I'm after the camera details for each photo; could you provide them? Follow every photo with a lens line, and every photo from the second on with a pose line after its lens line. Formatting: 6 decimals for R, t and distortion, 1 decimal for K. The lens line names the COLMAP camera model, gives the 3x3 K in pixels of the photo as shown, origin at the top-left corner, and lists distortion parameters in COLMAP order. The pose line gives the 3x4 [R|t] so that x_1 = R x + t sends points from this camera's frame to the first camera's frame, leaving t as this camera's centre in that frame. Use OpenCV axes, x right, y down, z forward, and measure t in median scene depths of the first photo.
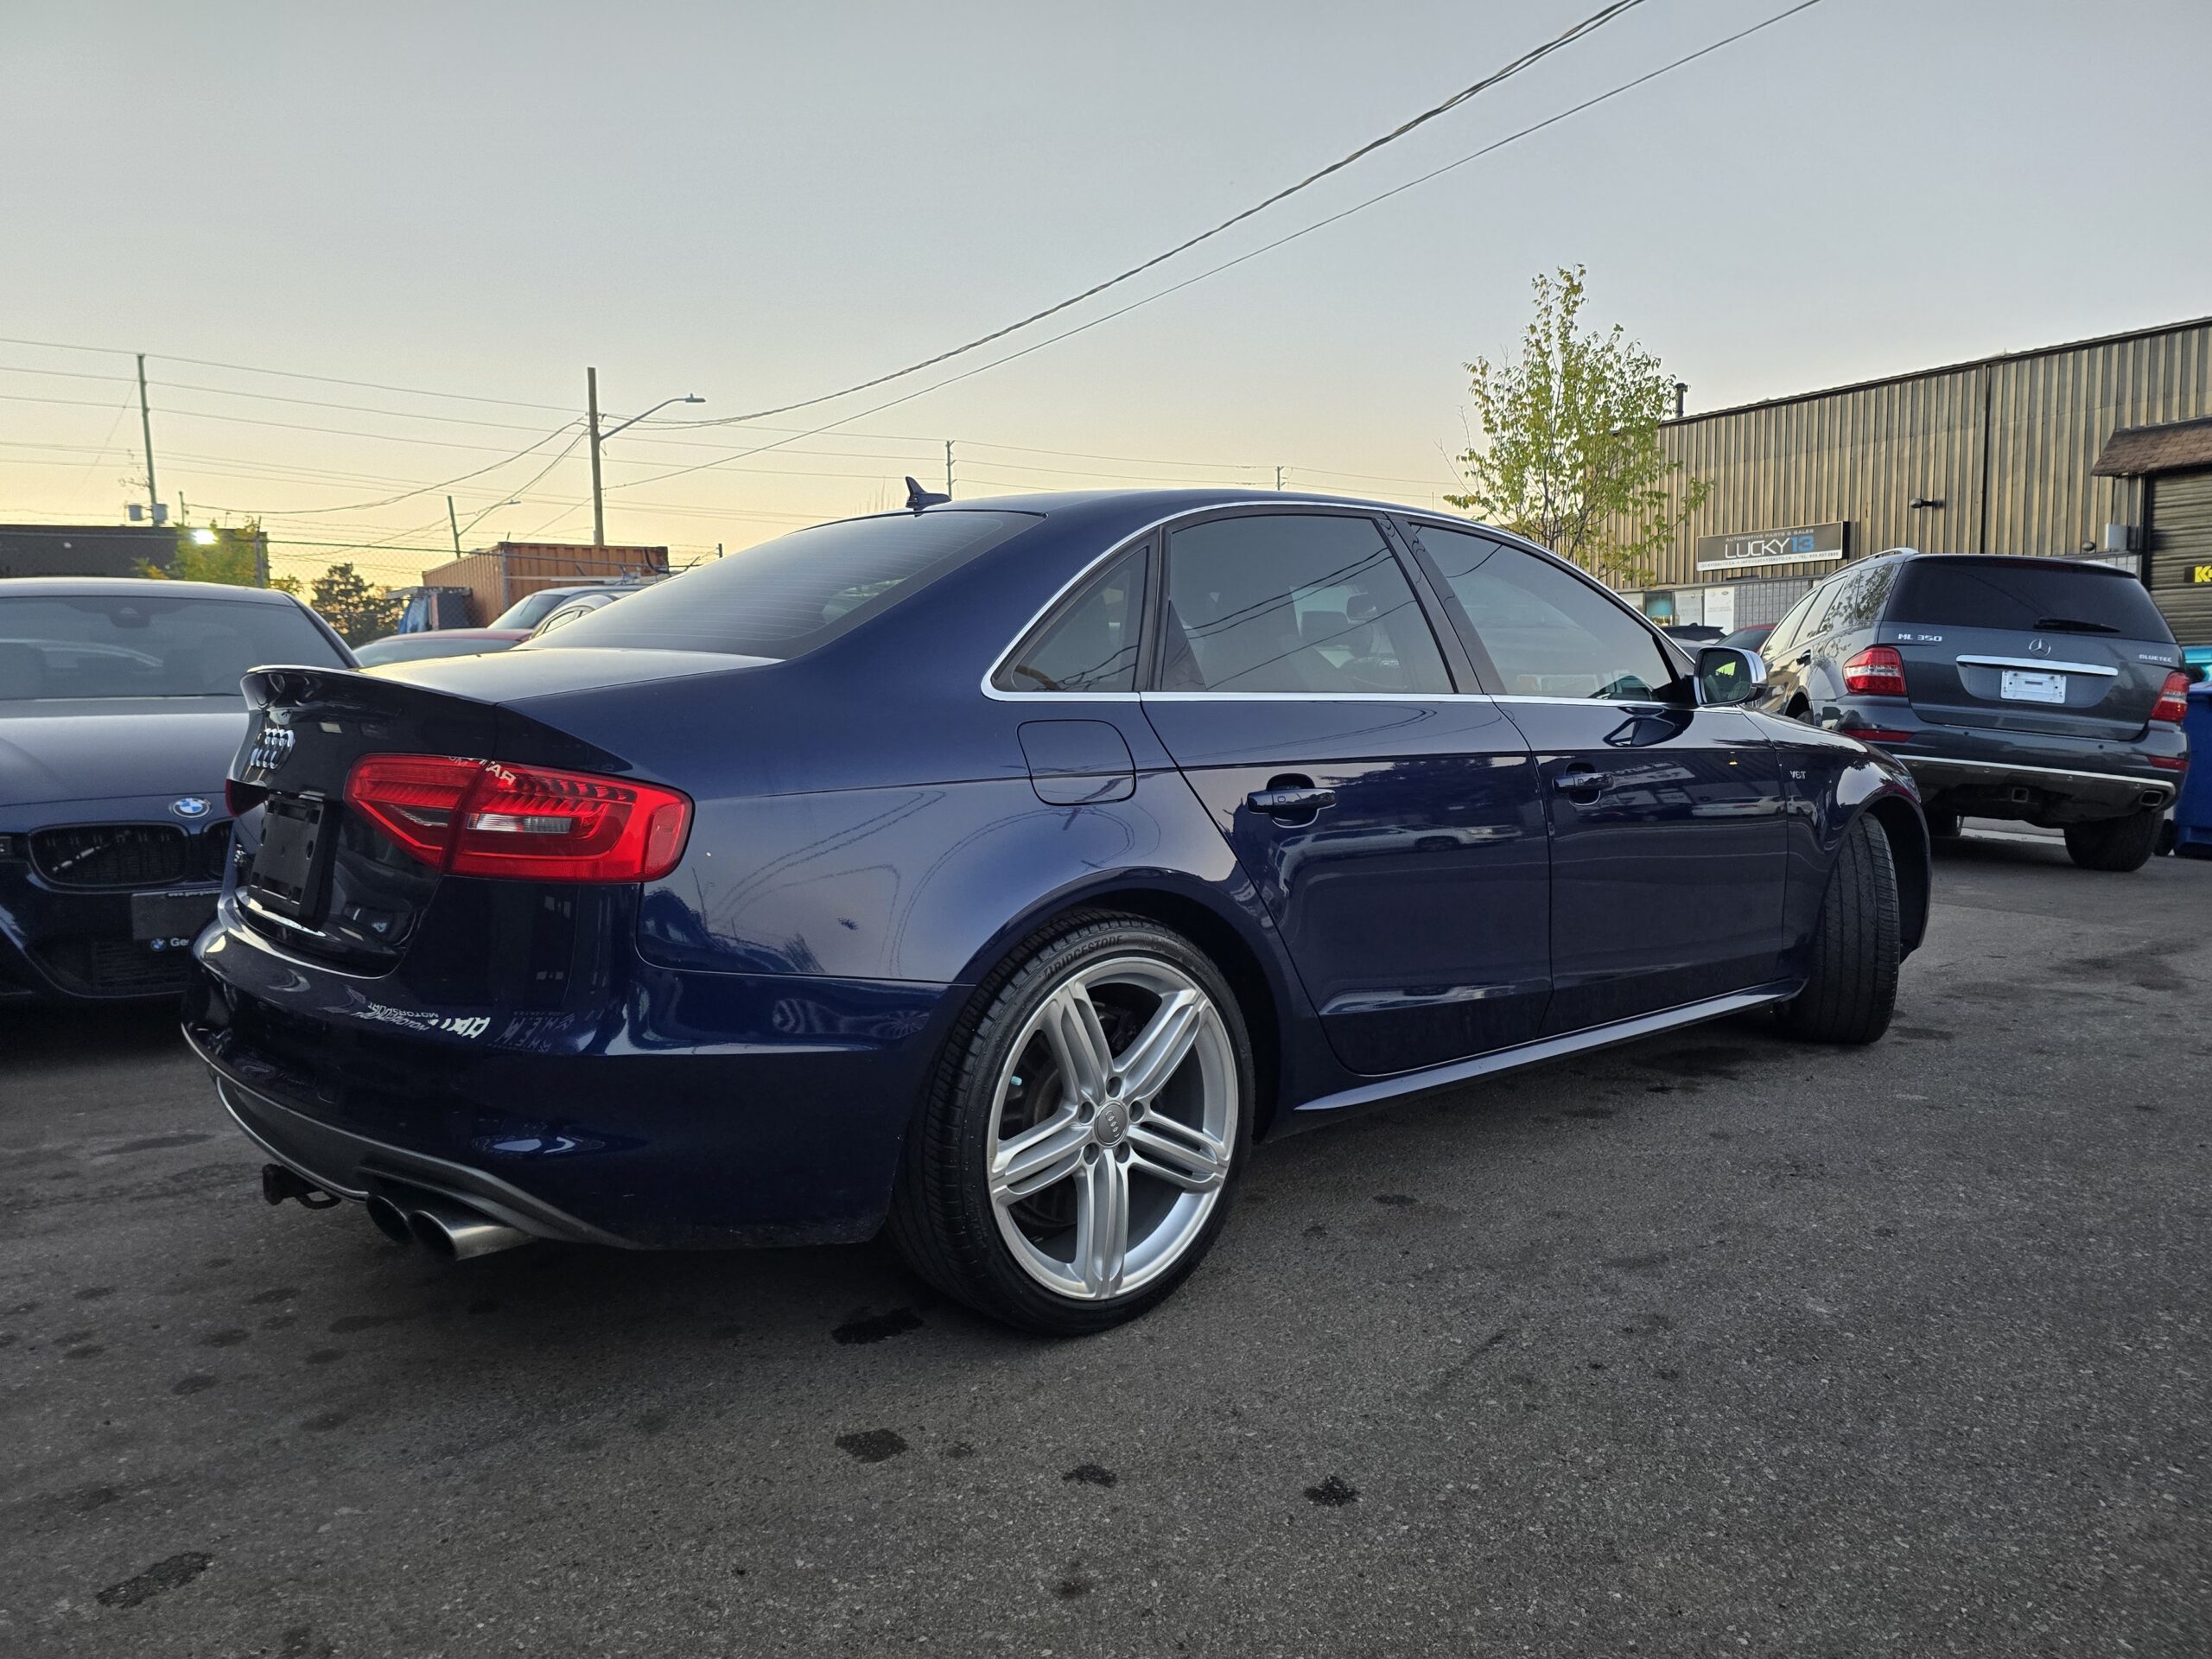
lens RADIAL K [[1512.2, 0, 1108.7], [0, 1512.2, 825.4], [0, 0, 1]] dist [0.057443, -0.048703]
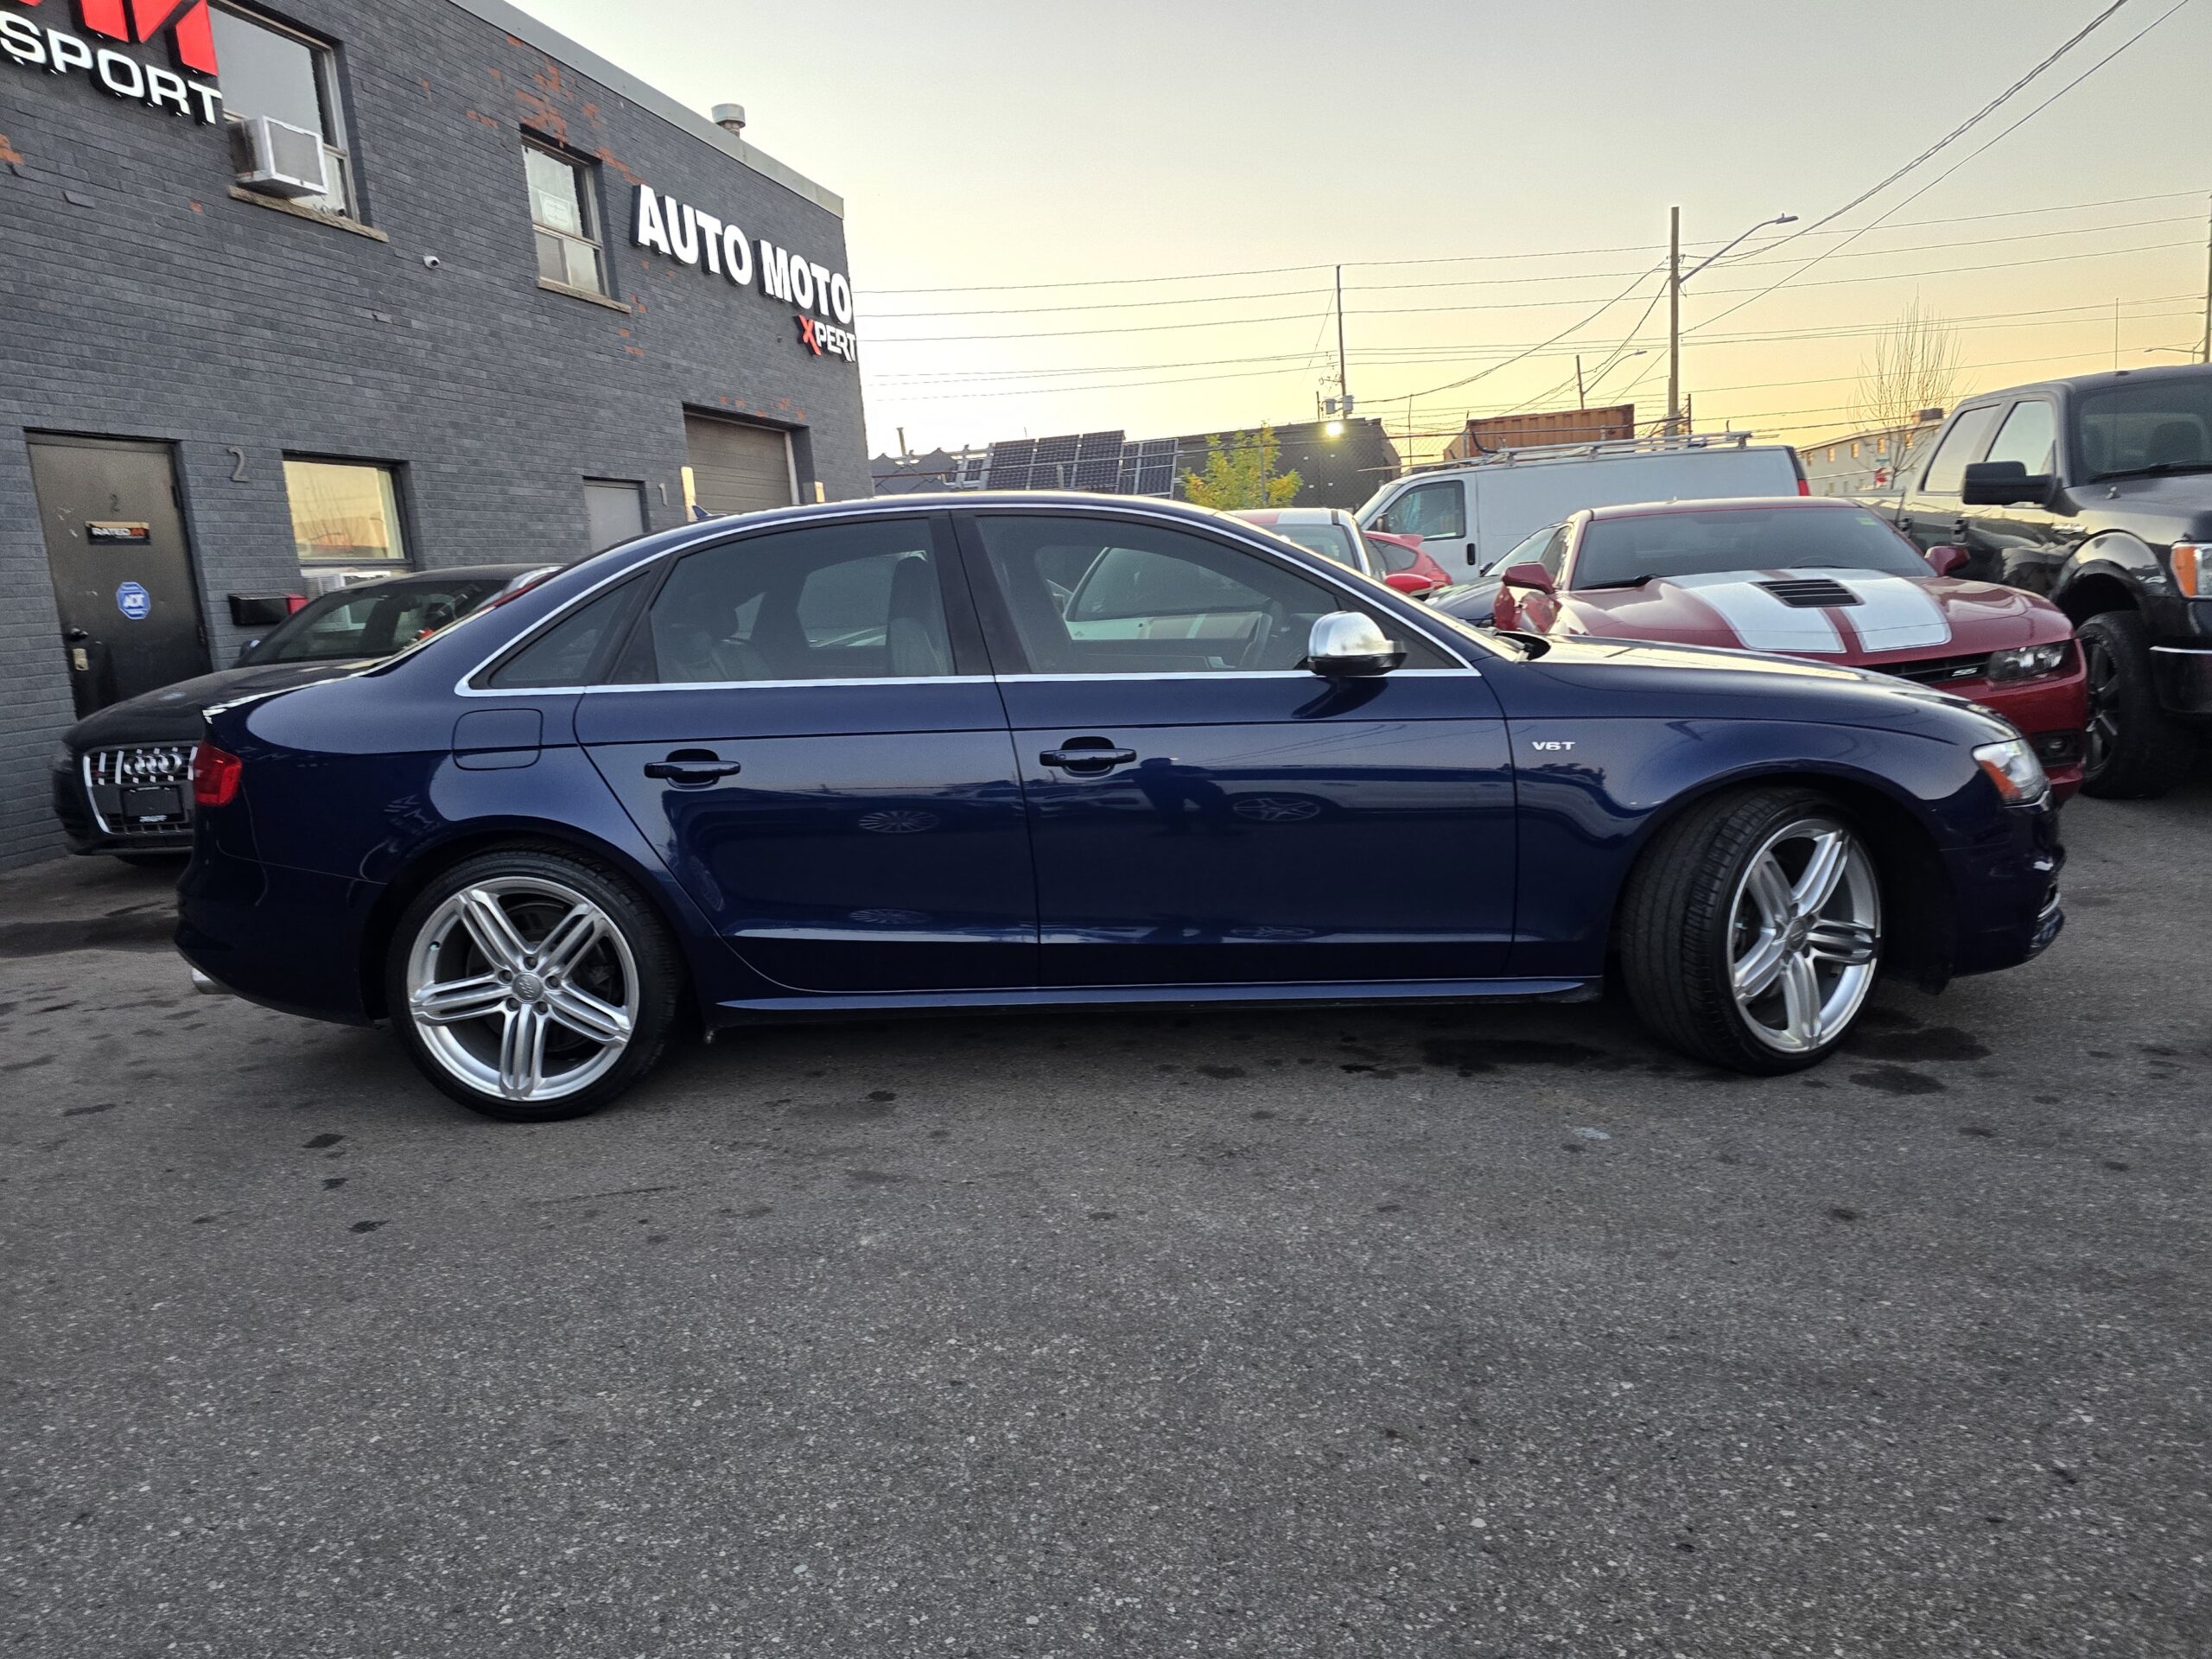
lens RADIAL K [[1512.2, 0, 1111.8], [0, 1512.2, 823.5], [0, 0, 1]] dist [0.057443, -0.048703]
pose [[0.722930, 0.084093, -0.685785, 1.219395], [-0.013938, 0.994139, 0.107212, -0.110999], [0.690781, -0.067948, 0.719865, 0.288977]]
